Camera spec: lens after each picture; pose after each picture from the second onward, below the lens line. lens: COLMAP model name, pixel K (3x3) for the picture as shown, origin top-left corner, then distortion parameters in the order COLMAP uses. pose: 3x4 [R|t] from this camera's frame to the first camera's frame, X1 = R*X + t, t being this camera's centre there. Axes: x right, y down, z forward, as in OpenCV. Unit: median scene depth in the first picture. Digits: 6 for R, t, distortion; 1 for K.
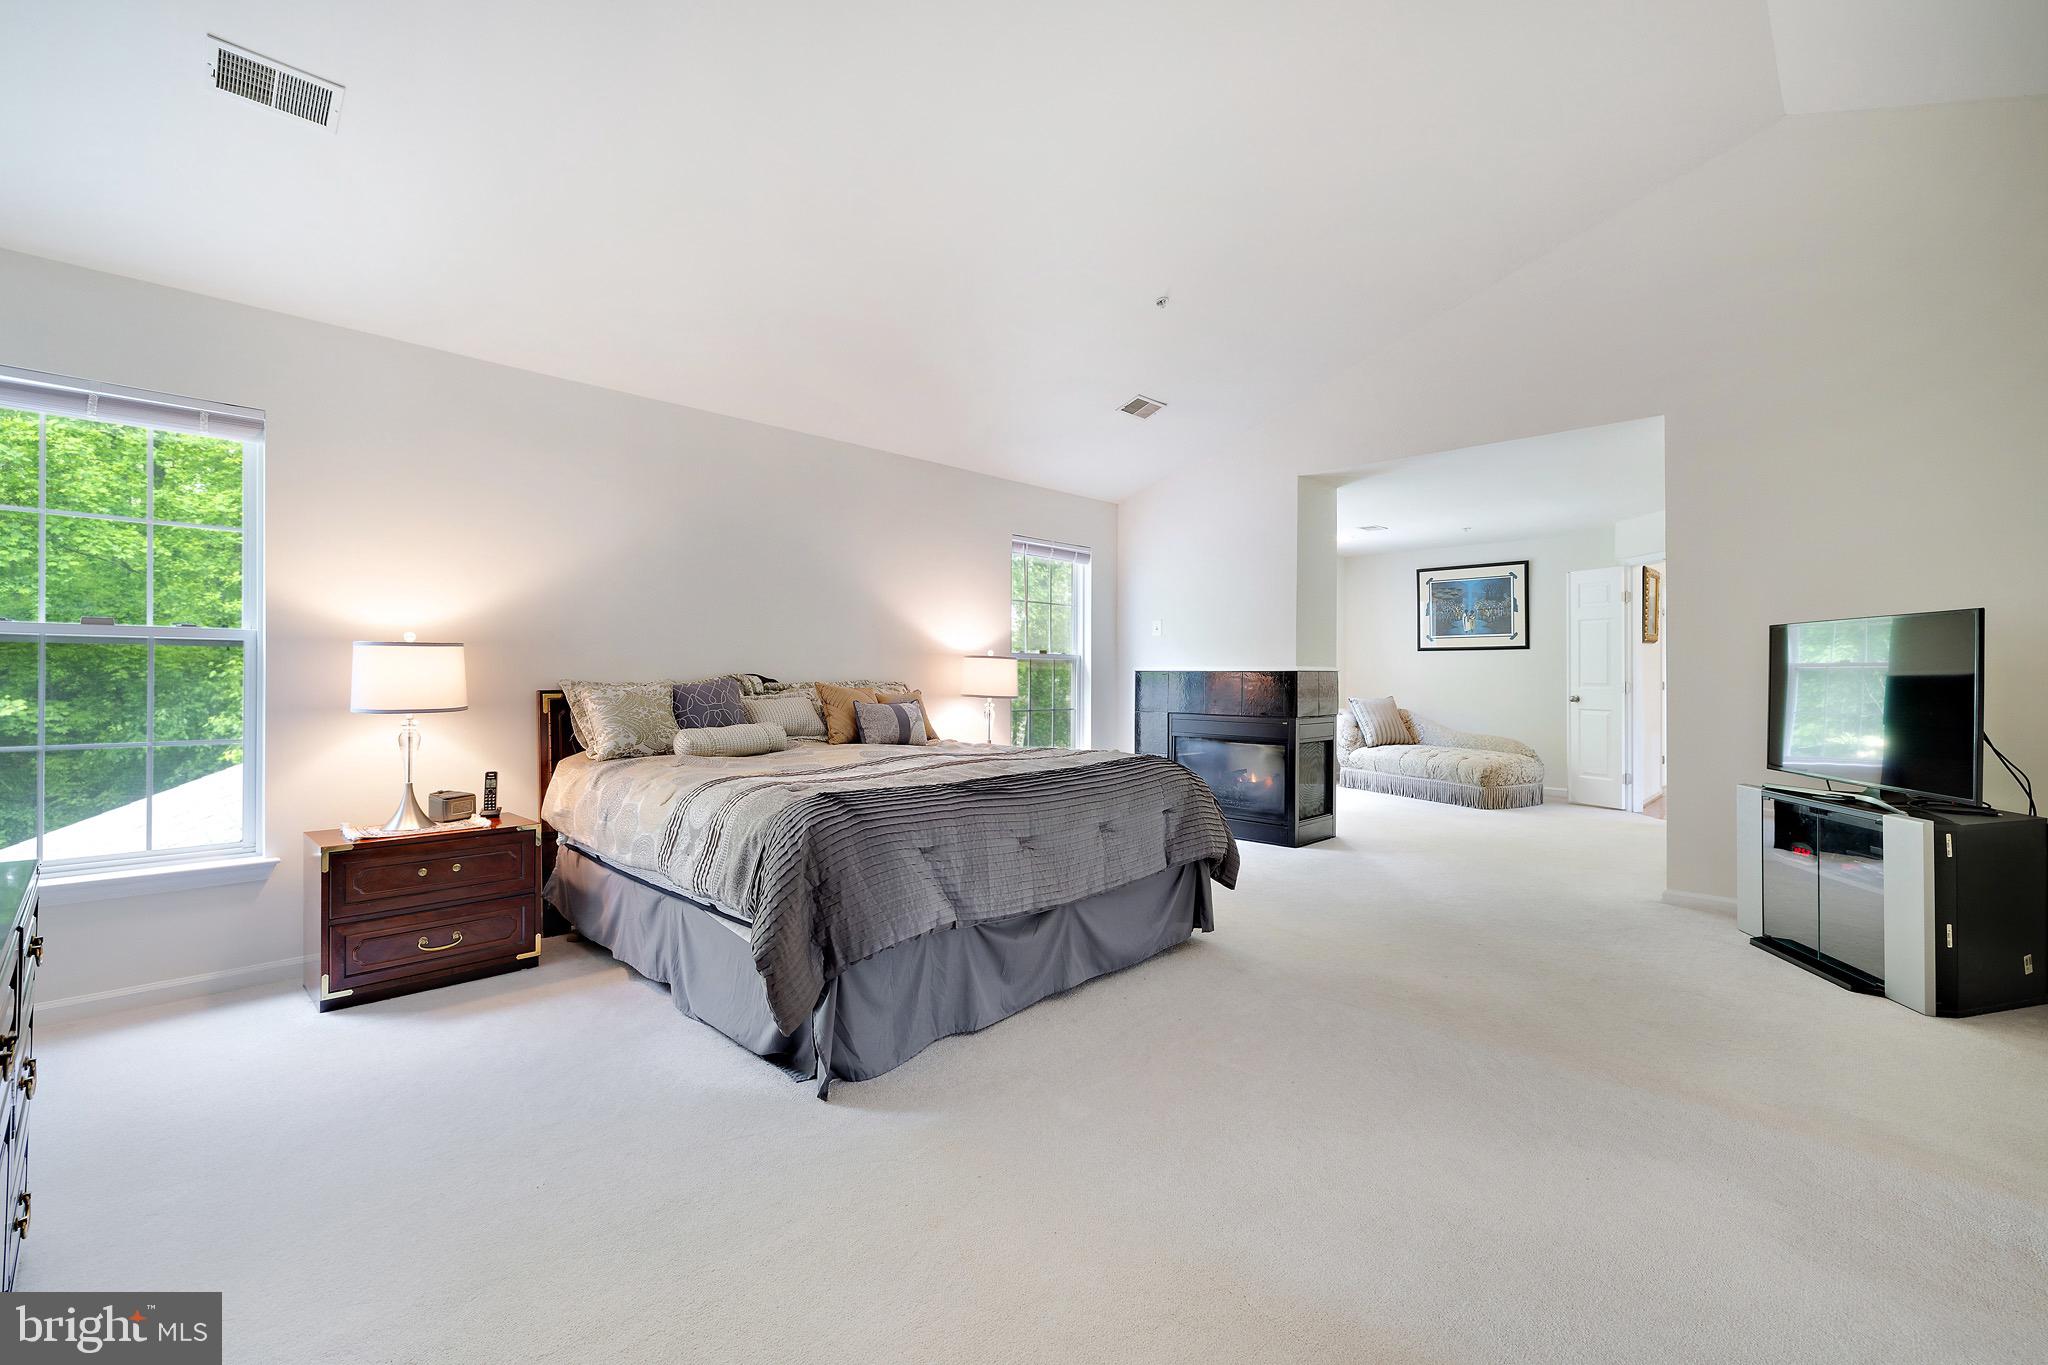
lens RADIAL K [[844.9, 0, 1028.9], [0, 844.9, 676.3], [0, 0, 1]] dist [-0.001009, -0.000151]
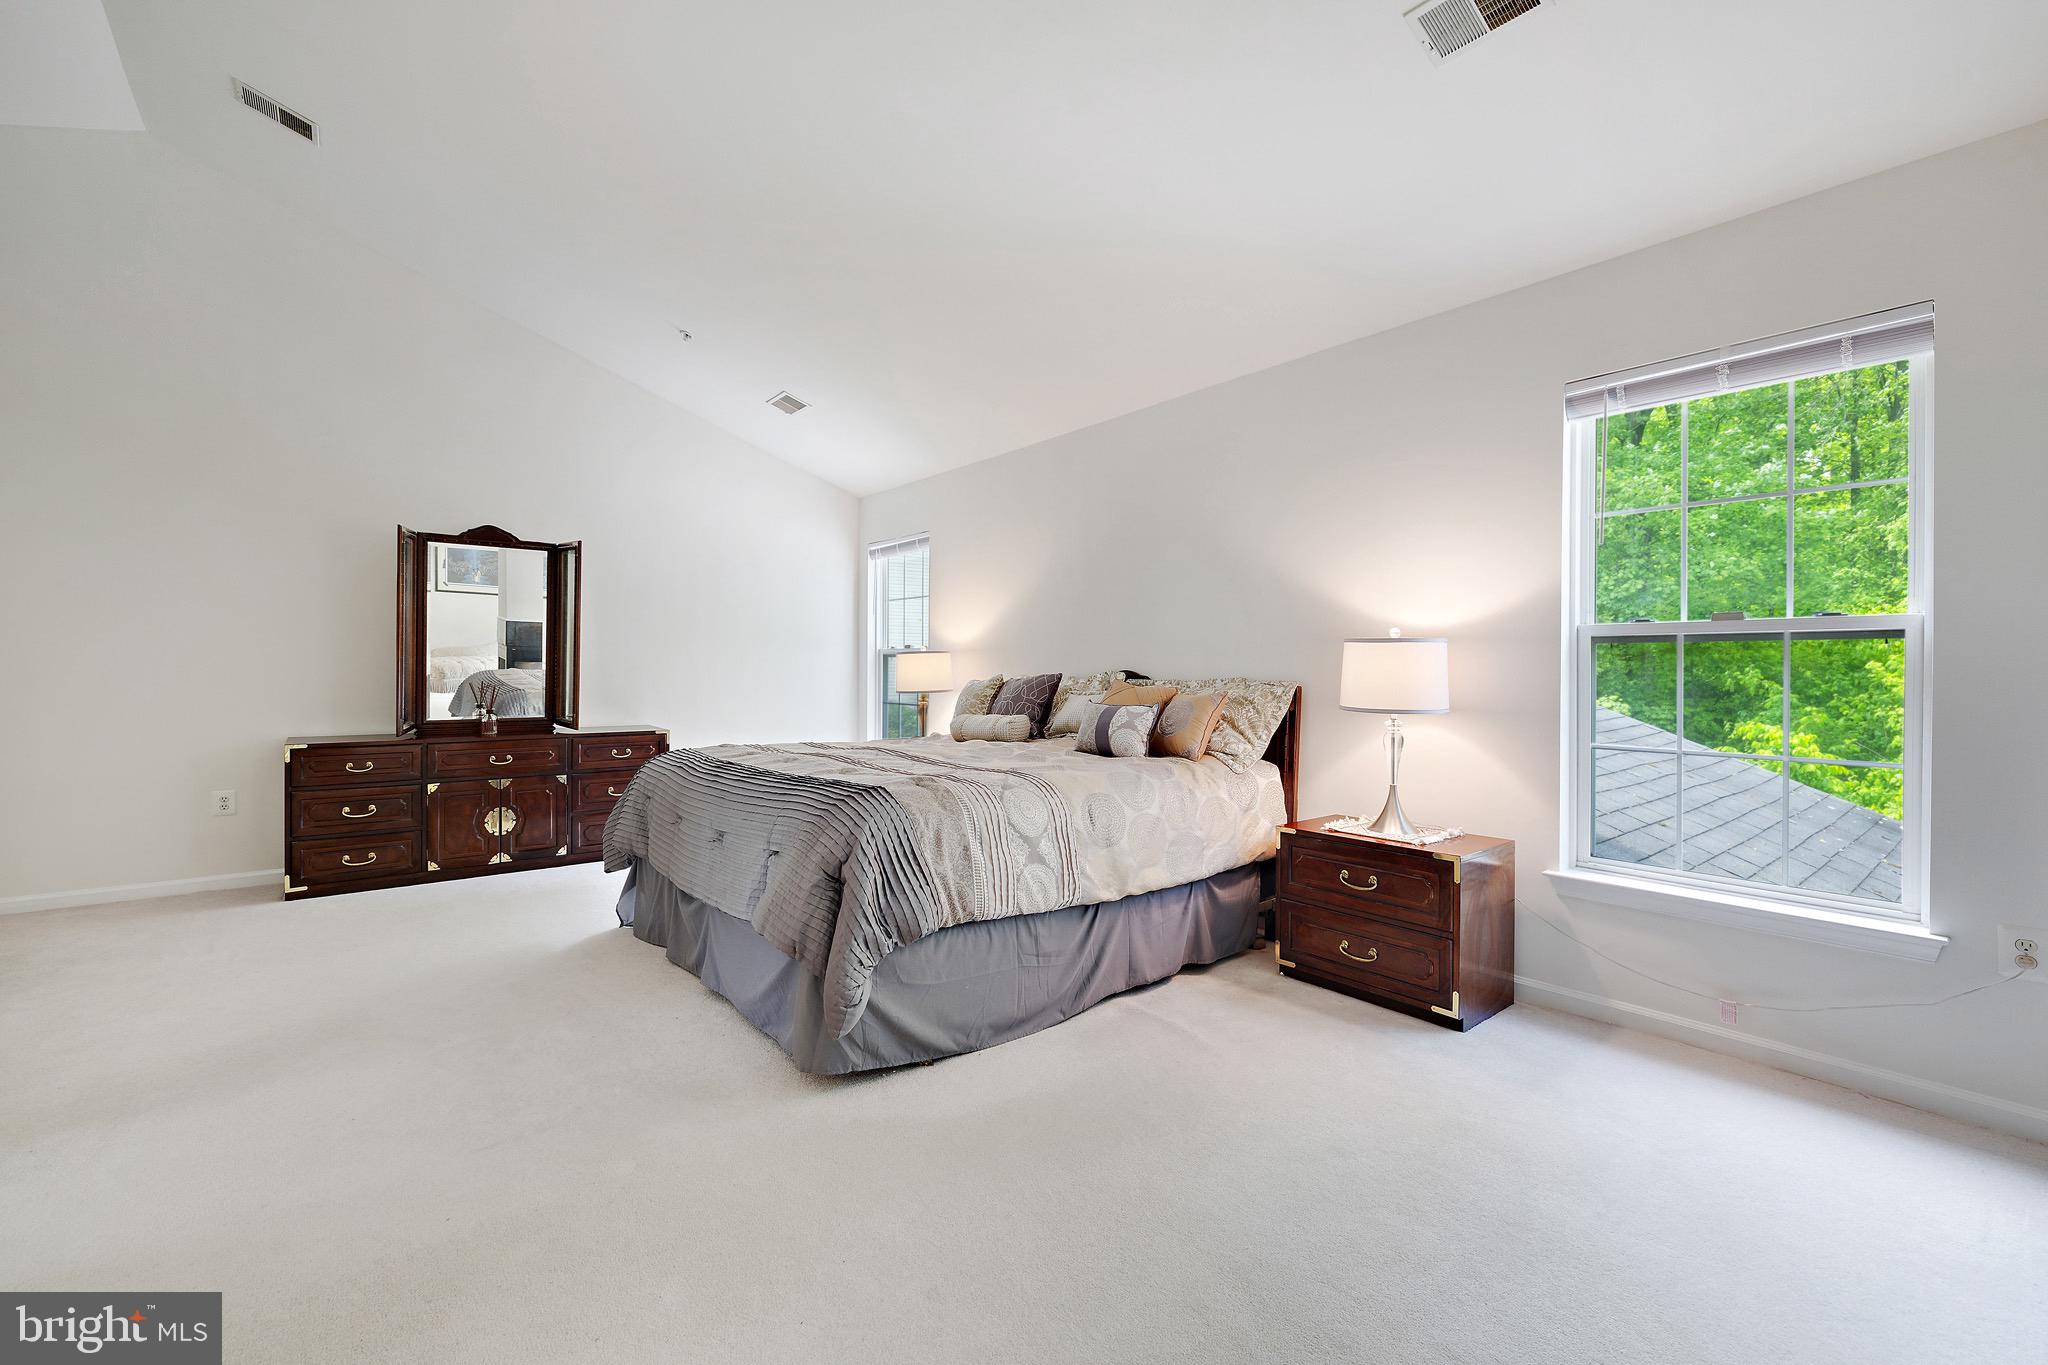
lens RADIAL K [[844.9, 0, 1028.9], [0, 844.9, 676.3], [0, 0, 1]] dist [-0.001009, -0.000151]
pose [[-0.118417, 0.008007, -0.992932, 0.271247], [0.002868, 0.999966, 0.007722, -0.005695], [0.992960, -0.001933, -0.118435, 0.689531]]
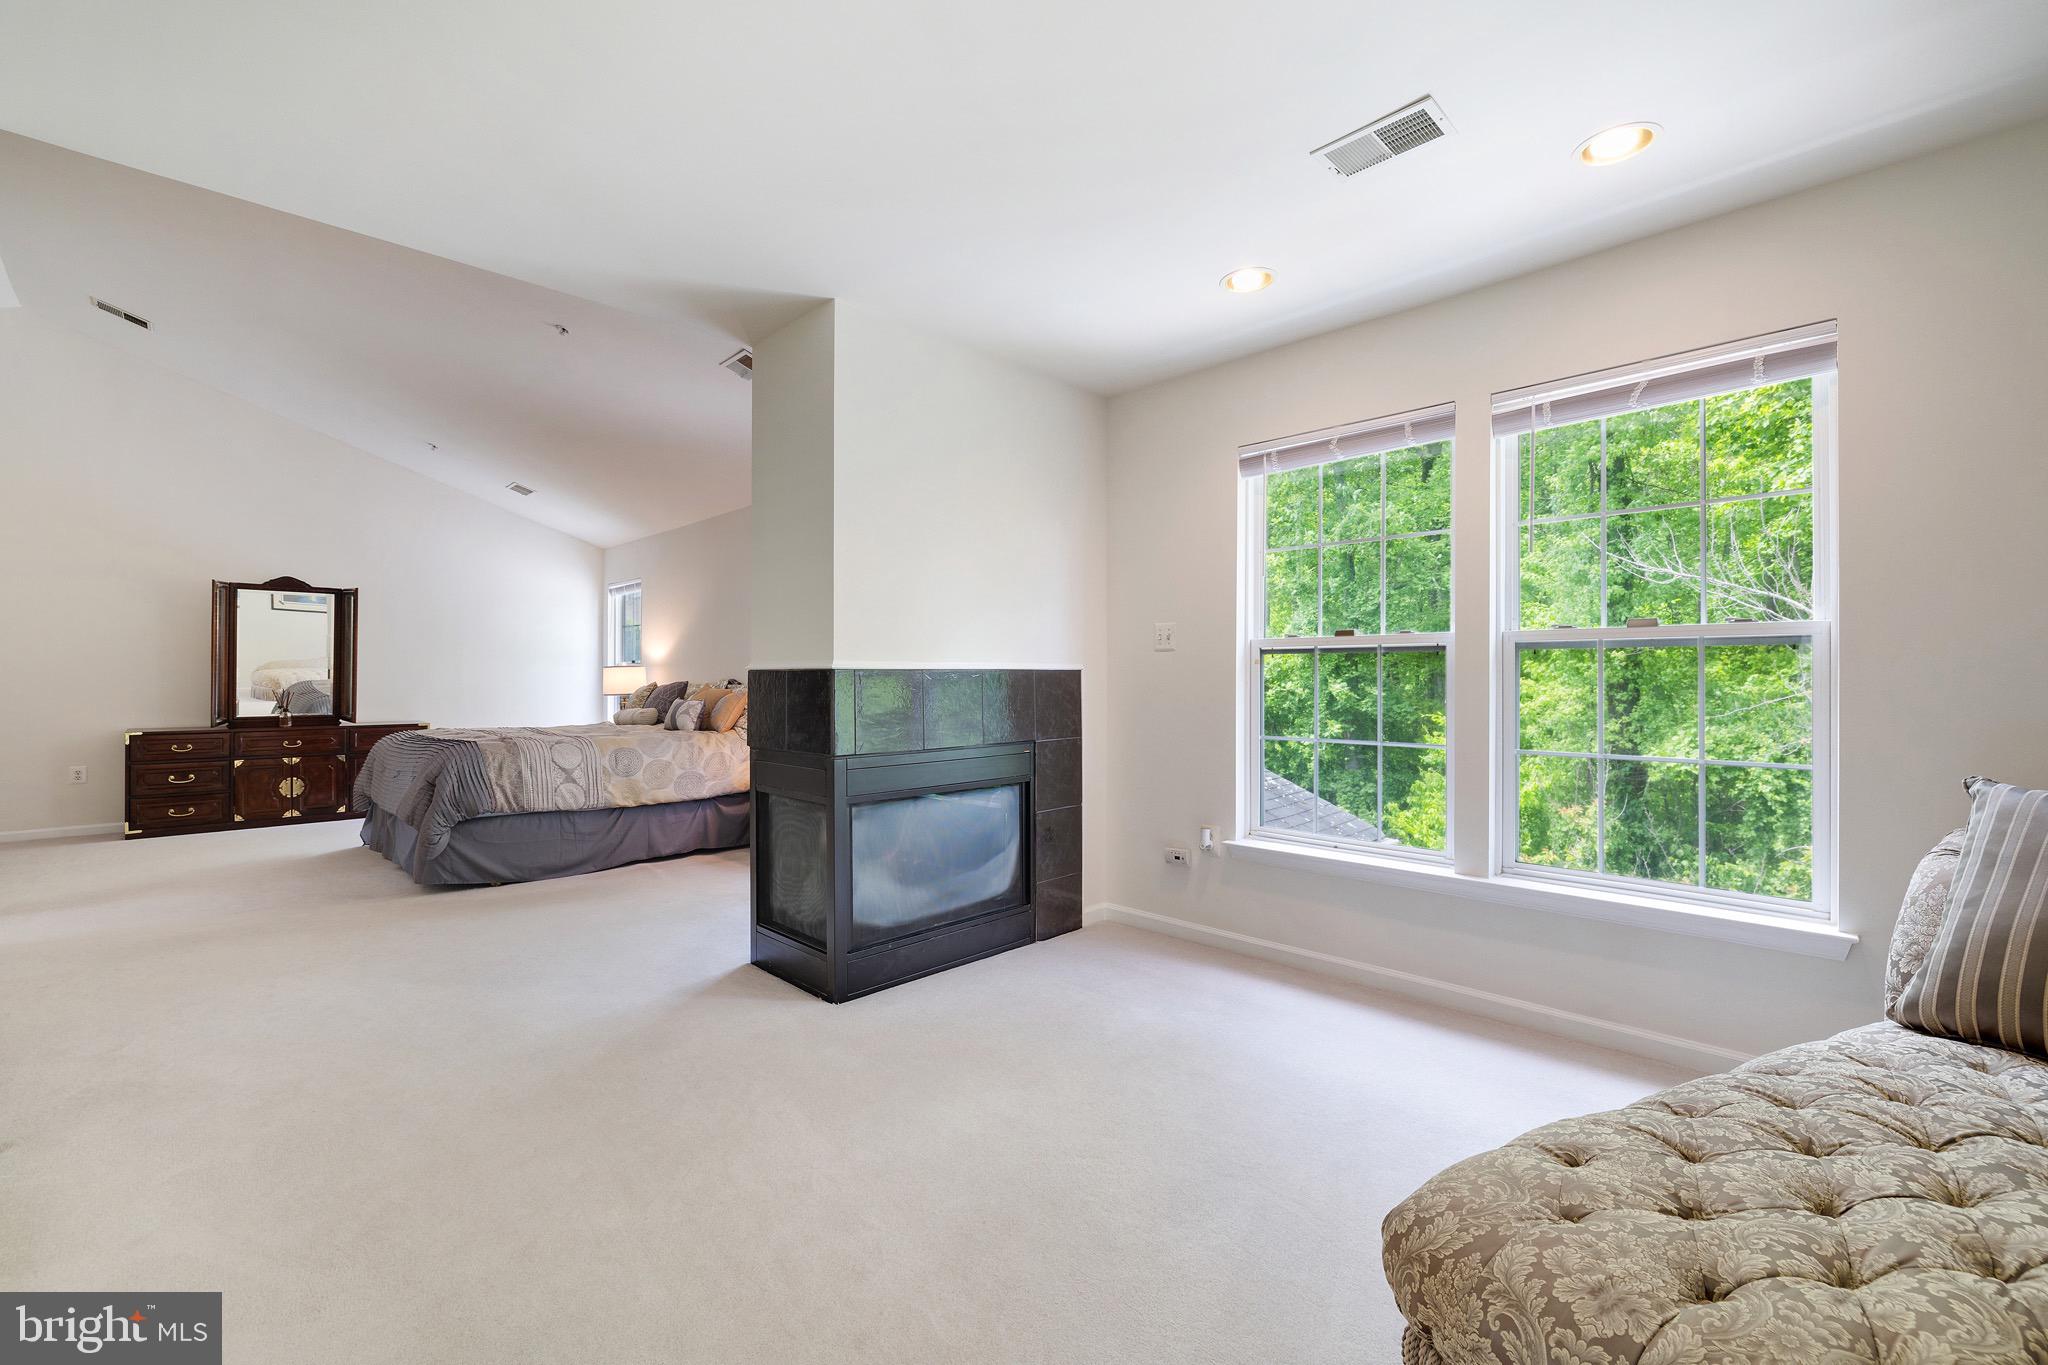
lens RADIAL K [[855.4, 0, 1023.8], [0, 855.4, 673.3], [0, 0, 1]] dist [0.003530, 0.000378]
pose [[-0.029023, -0.003089, -0.999574, 1.159233], [0.008145, 0.999961, -0.003327, -0.003753], [0.999546, -0.008238, -0.028996, 1.658867]]
